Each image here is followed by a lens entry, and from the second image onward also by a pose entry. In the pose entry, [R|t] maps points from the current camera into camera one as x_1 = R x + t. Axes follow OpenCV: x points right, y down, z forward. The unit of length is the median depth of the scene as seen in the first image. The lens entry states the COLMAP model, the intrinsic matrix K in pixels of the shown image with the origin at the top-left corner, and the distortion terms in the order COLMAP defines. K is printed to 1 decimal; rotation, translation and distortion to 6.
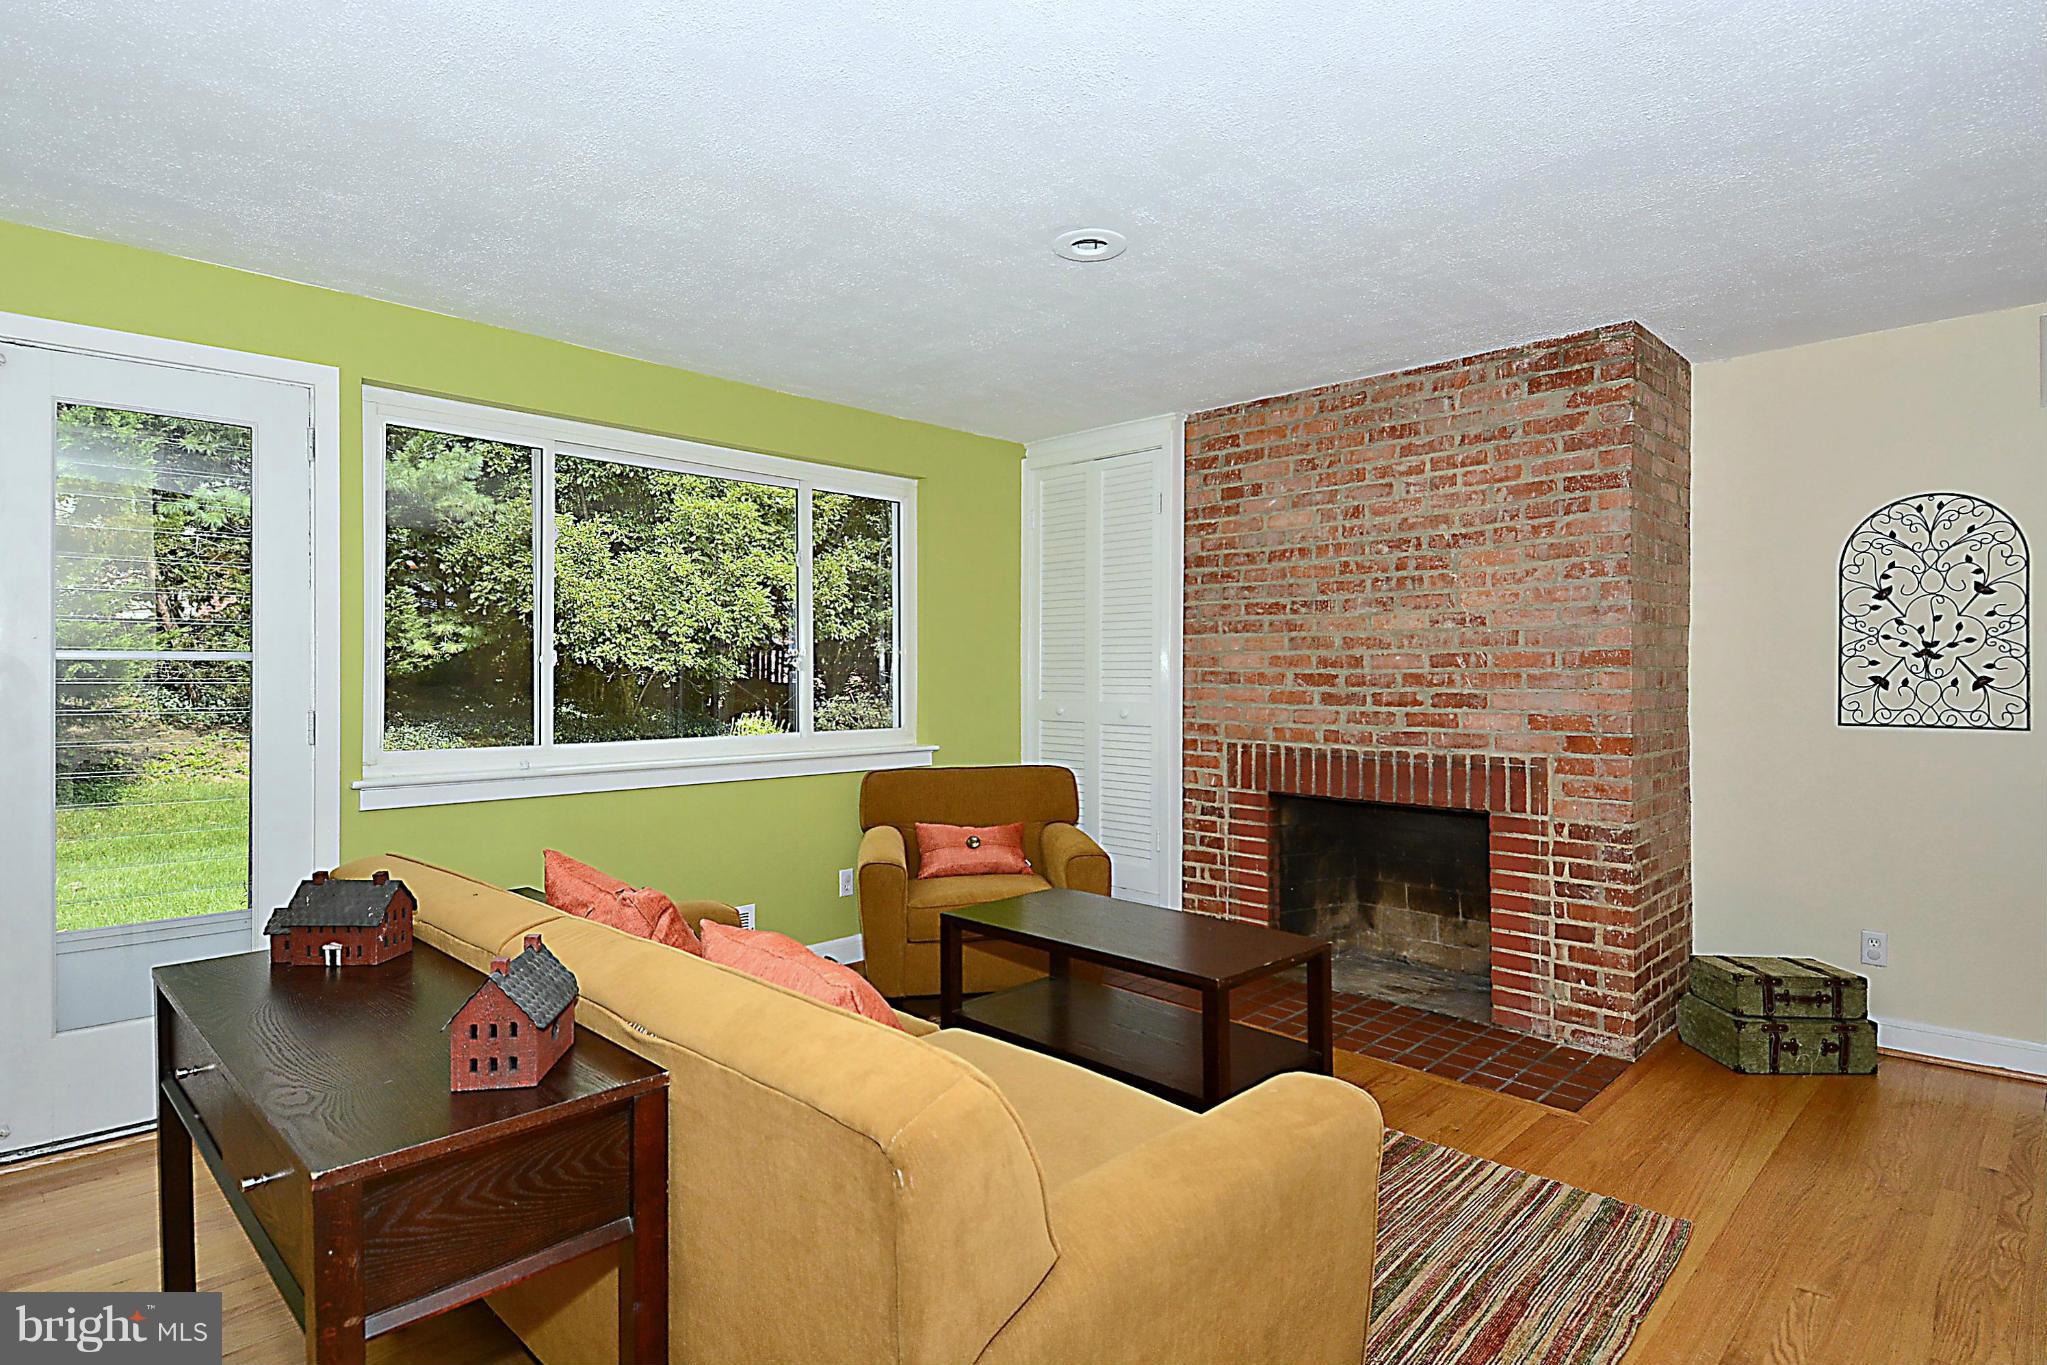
lens RADIAL K [[1042.7, 0, 1025.9], [0, 1042.7, 688.0], [0, 0, 1]] dist [0.019539, -0.013016]
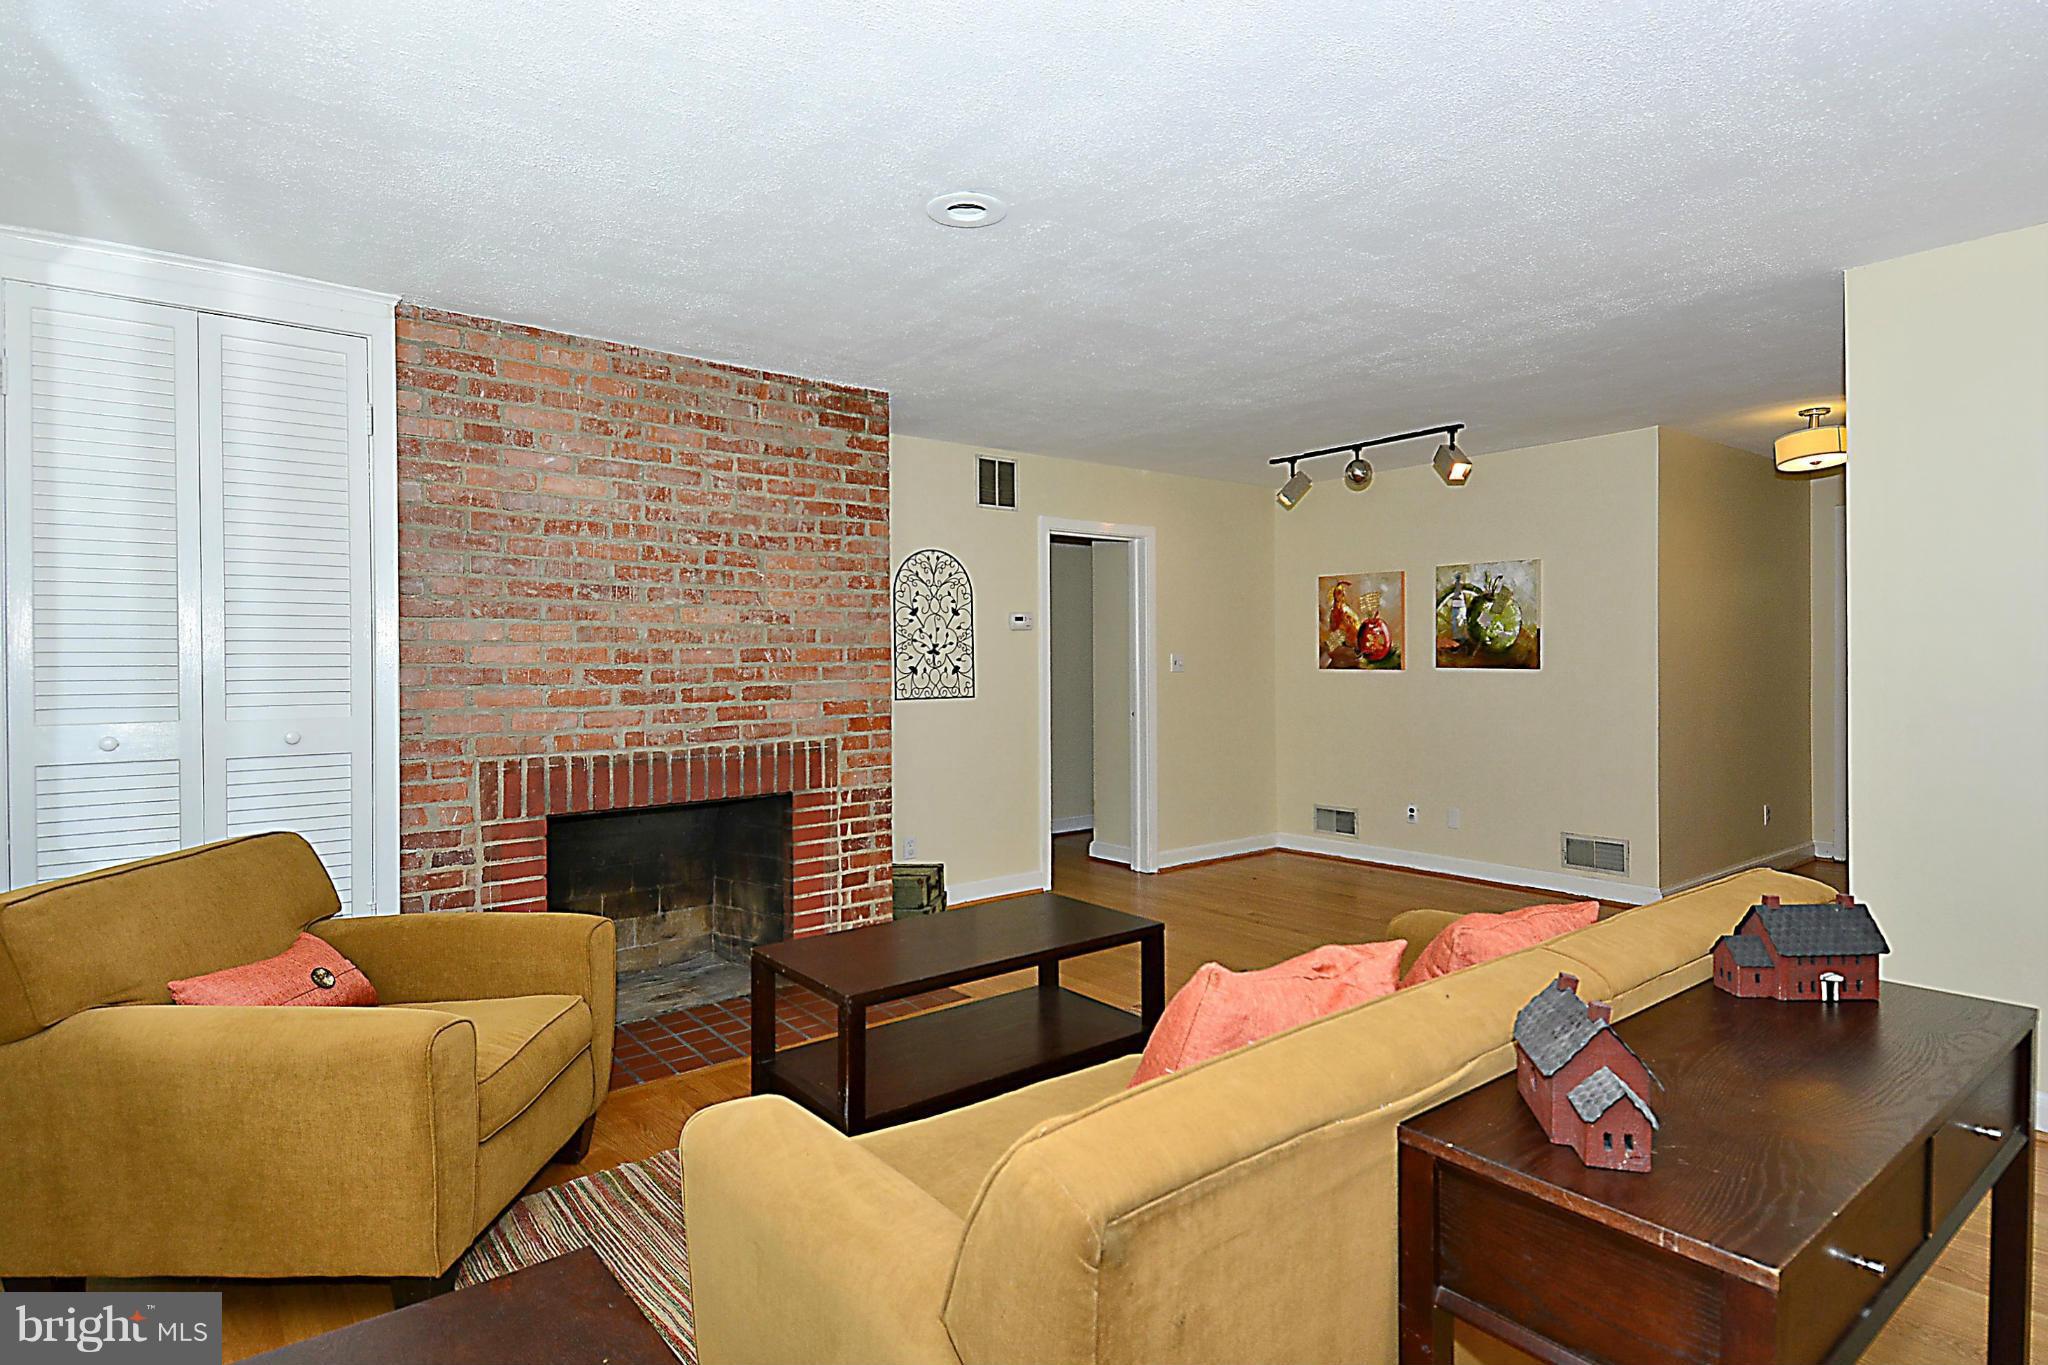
lens RADIAL K [[1043.2, 0, 1044.5], [0, 1043.2, 677.7], [0, 0, 1]] dist [0.019539, -0.013016]
pose [[0.102643, -0.021589, 0.994484, -0.599912], [0.019166, 0.999622, 0.019722, -0.018623], [-0.994534, 0.017036, 0.103018, 0.593565]]
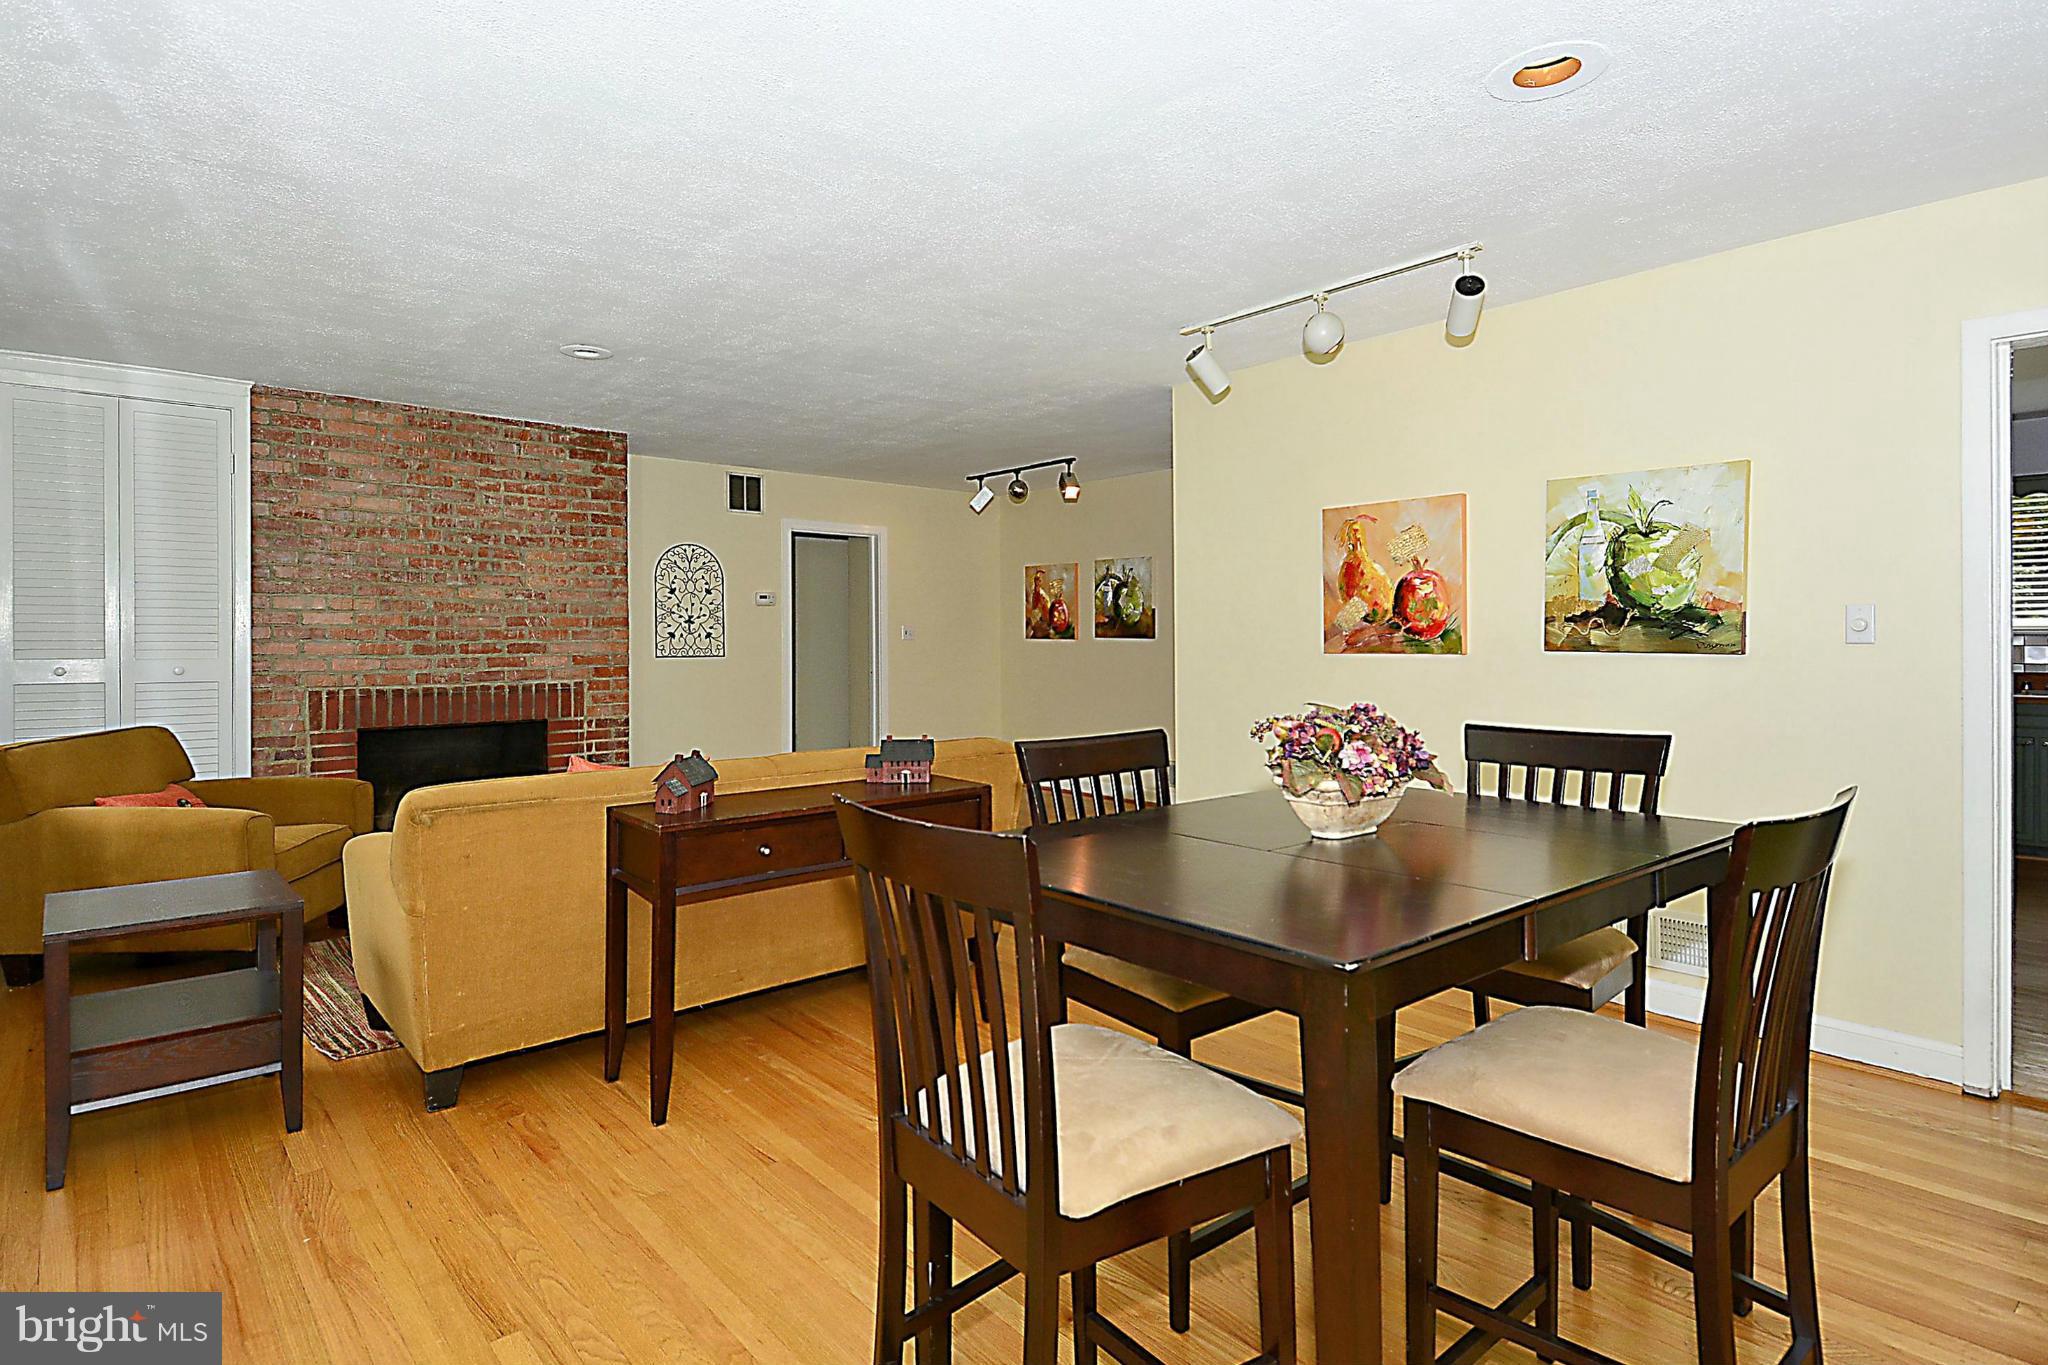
lens RADIAL K [[1043.2, 0, 1013.3], [0, 1043.2, 657.7], [0, 0, 1]] dist [0.019539, -0.013016]
pose [[0.076672, -0.023388, 0.996782, -1.011343], [0.010205, 0.999691, 0.022672, -0.001232], [-0.997004, 0.008434, 0.076887, 0.180413]]
